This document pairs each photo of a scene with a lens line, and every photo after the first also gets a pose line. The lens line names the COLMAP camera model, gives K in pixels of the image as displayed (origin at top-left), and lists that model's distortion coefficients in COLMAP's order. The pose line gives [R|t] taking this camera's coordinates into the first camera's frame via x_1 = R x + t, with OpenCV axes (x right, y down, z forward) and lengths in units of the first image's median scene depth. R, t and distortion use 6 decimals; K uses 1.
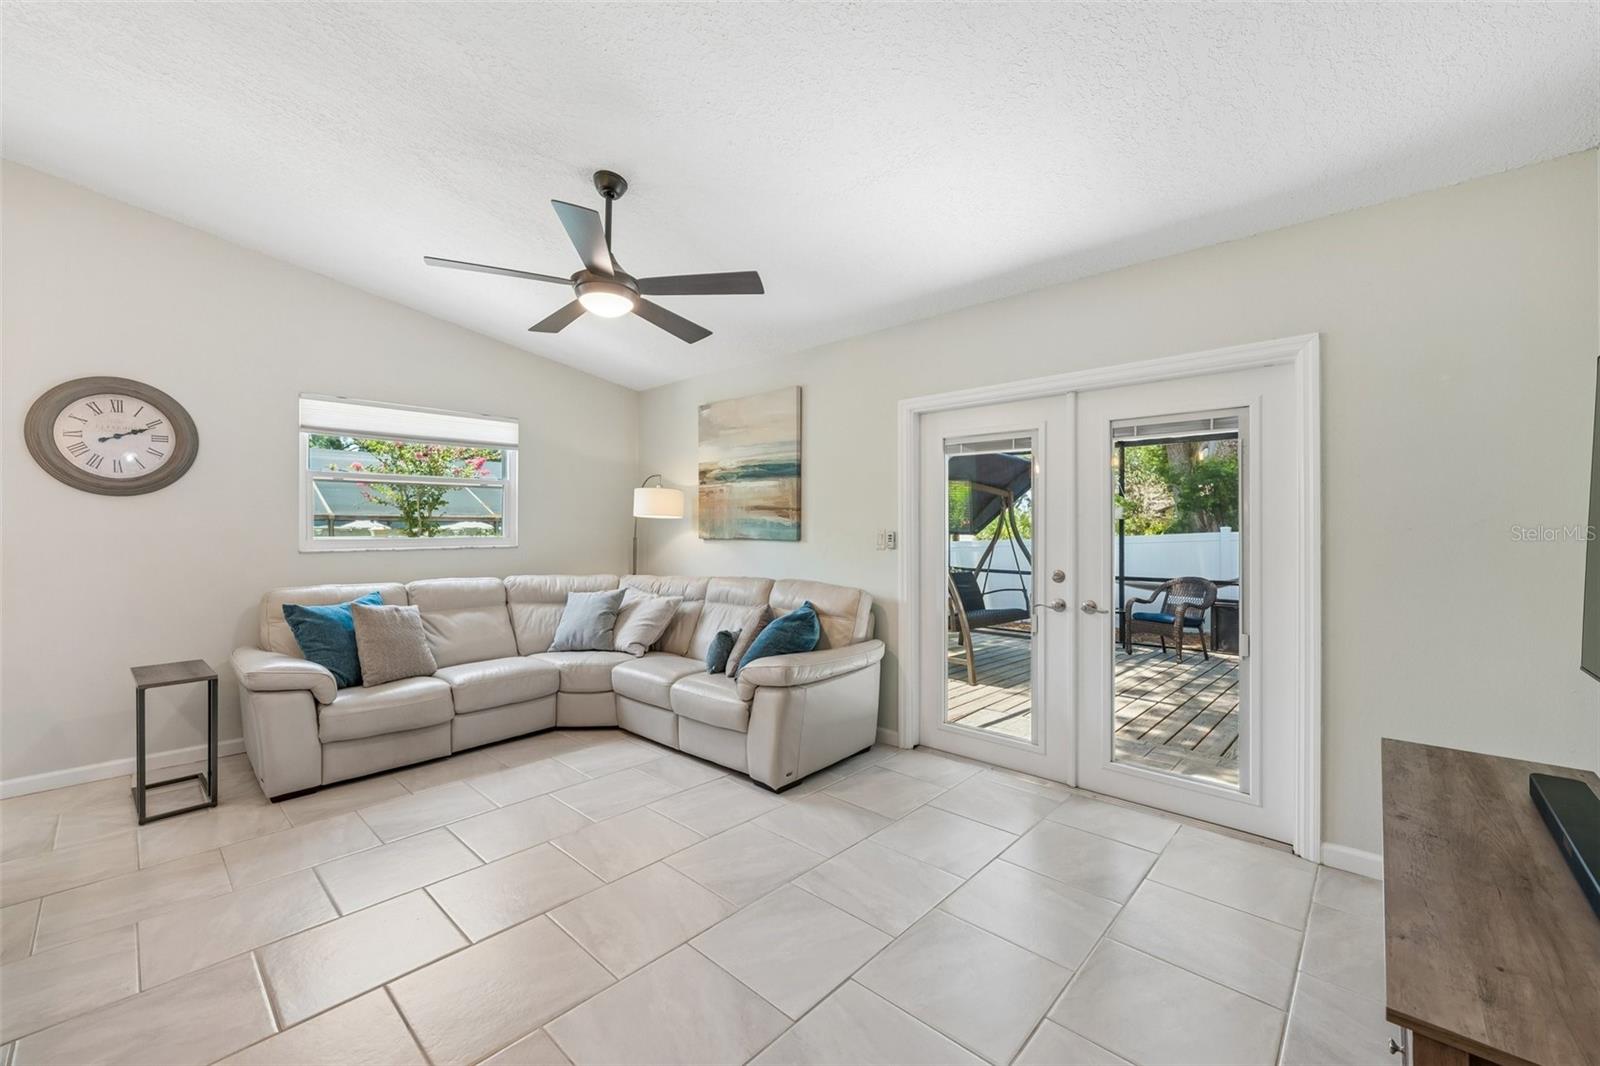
lens RADIAL K [[631.1, 0, 796.6], [0, 631.1, 527.9], [0, 0, 1]] dist [0.000120, -0.000895]
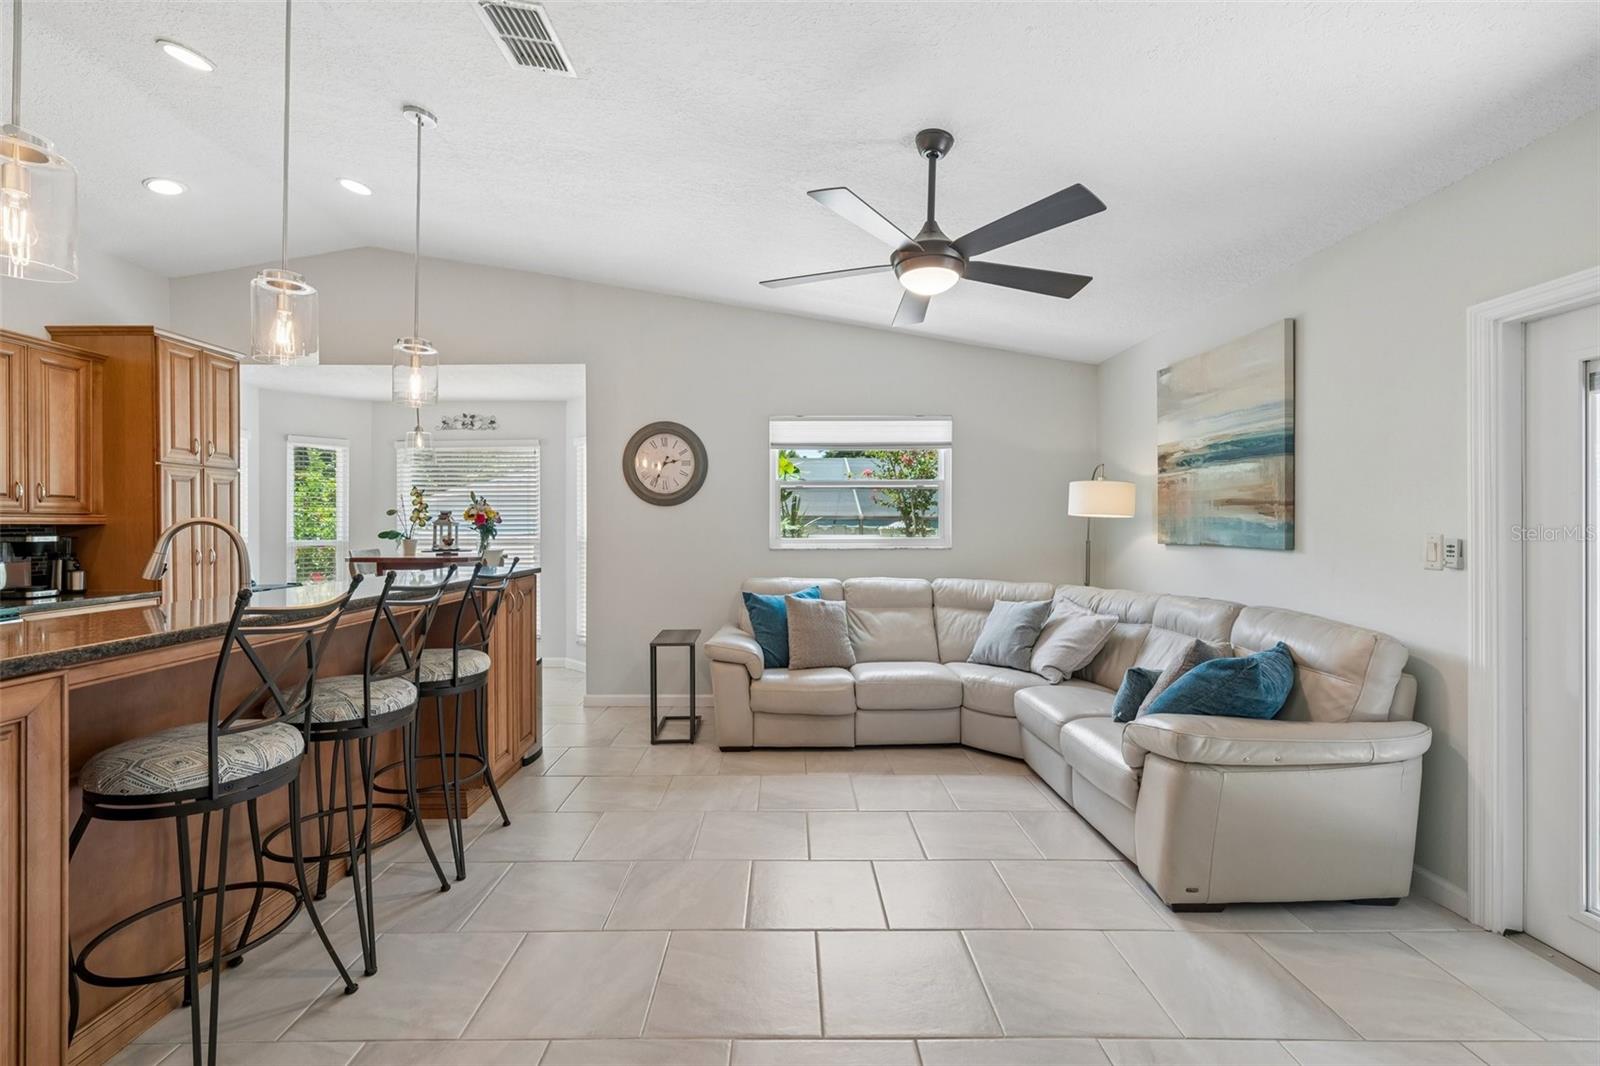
lens RADIAL K [[678.3, 0, 801.1], [0, 678.3, 527.5], [0, 0, 1]] dist [-0.002786, 0.001778]
pose [[0.692657, 0.001802, -0.721265, 0.184990], [-0.000129, 0.999997, 0.002375, -0.005830], [0.721267, -0.001551, 0.692655, 0.146988]]
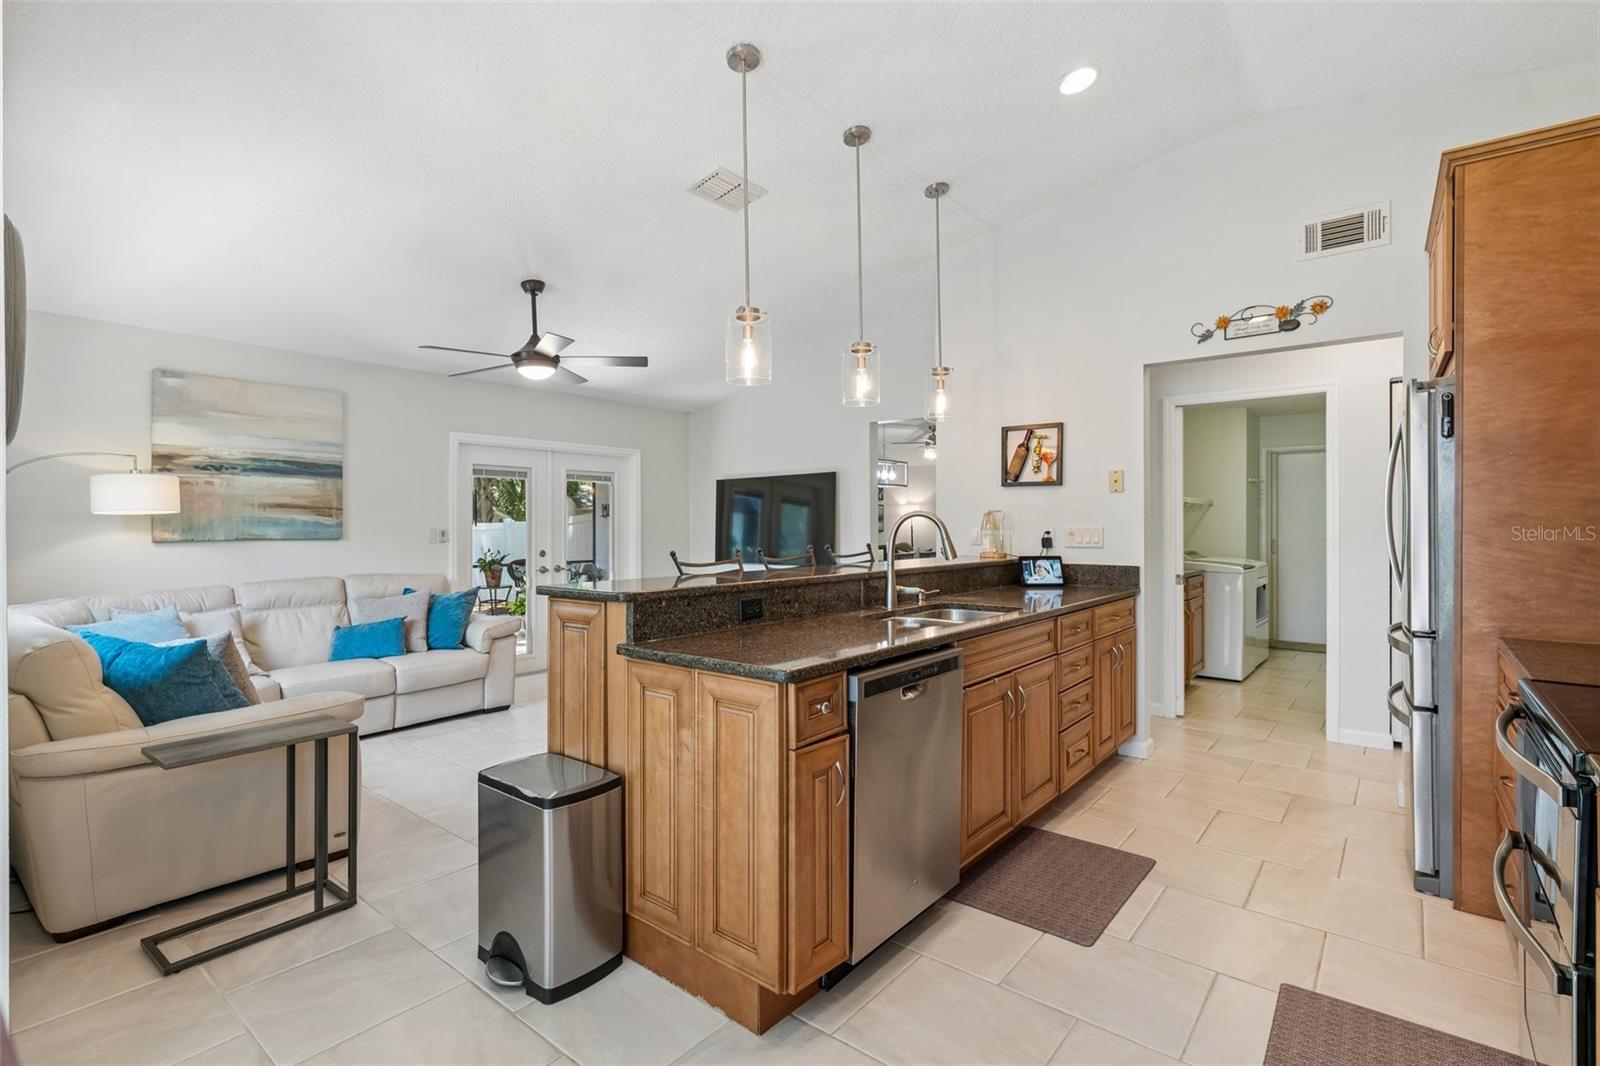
lens RADIAL K [[727.3, 0, 795.4], [0, 727.3, 527.2], [0, 0, 1]] dist [-0.010185, -0.000207]
pose [[-0.063220, -0.001793, 0.997998, -1.421972], [0.005097, 0.999985, 0.002120, 0.001967], [-0.997987, 0.005221, -0.063210, 0.365196]]
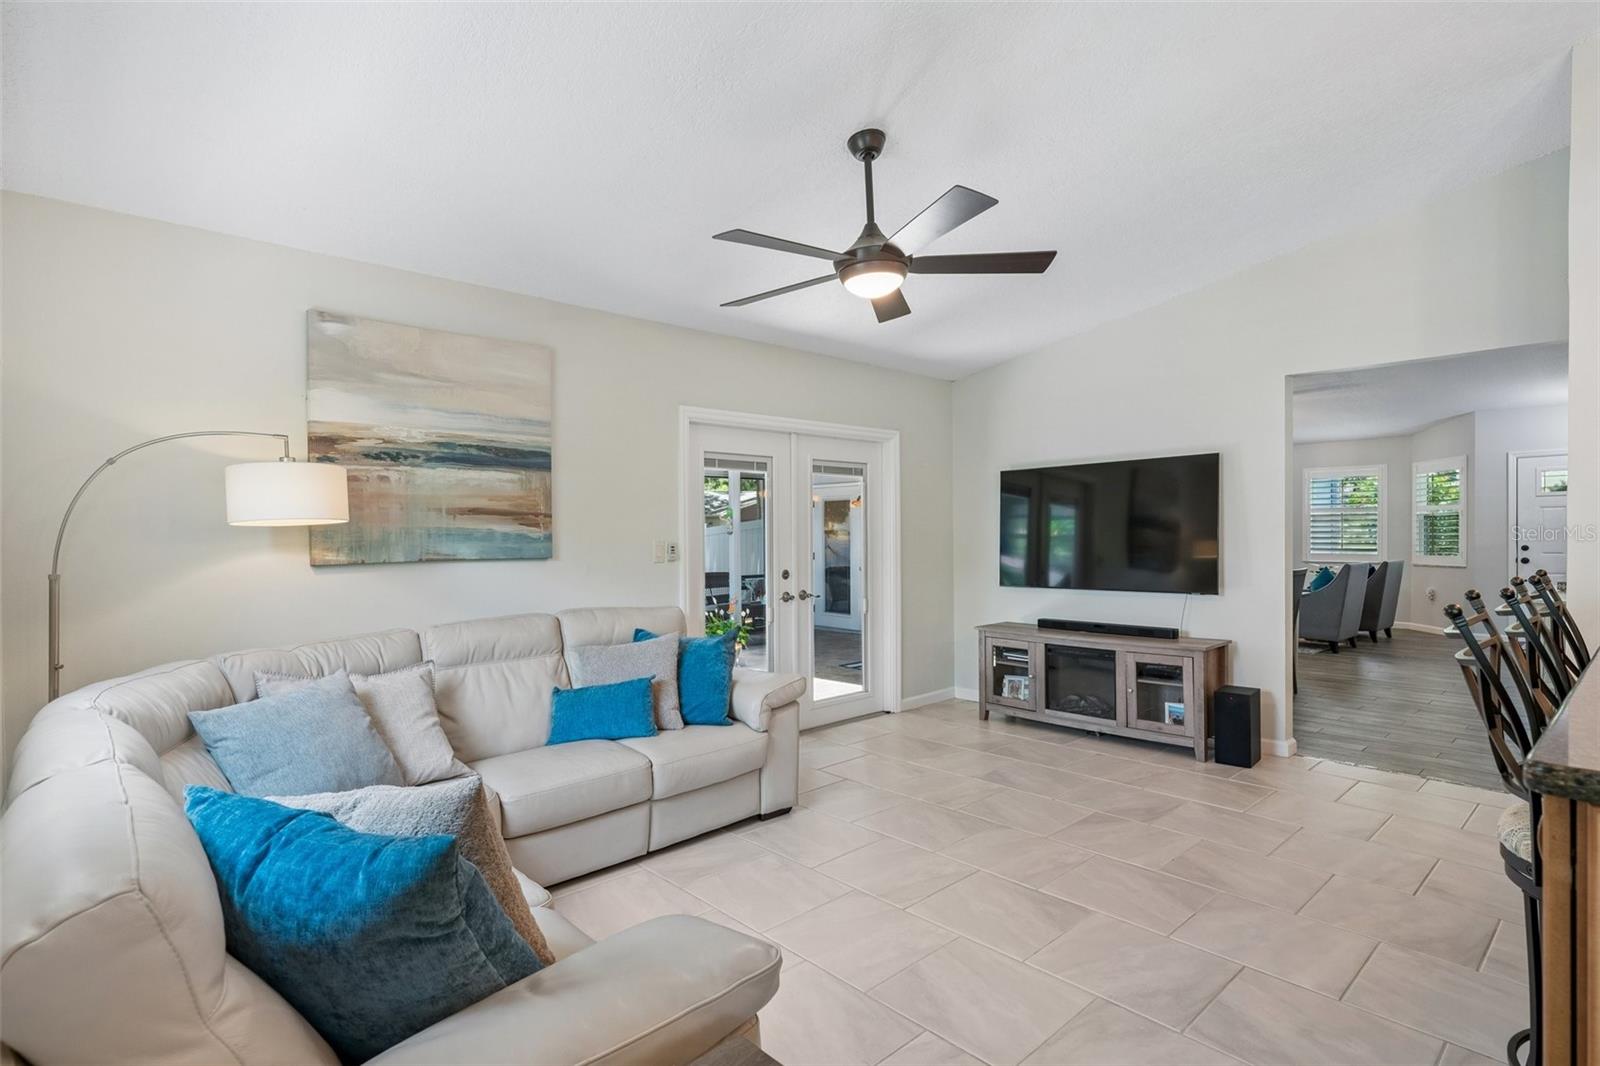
lens RADIAL K [[777.1, 0, 790.5], [0, 777.1, 544.8], [0, 0, 1]] dist [-0.001040, 0.000195]
pose [[0.100248, -0.017415, 0.994810, -0.991156], [0.011411, 0.999801, 0.016353, -0.008114], [-0.994897, 0.009713, 0.100427, 0.716539]]
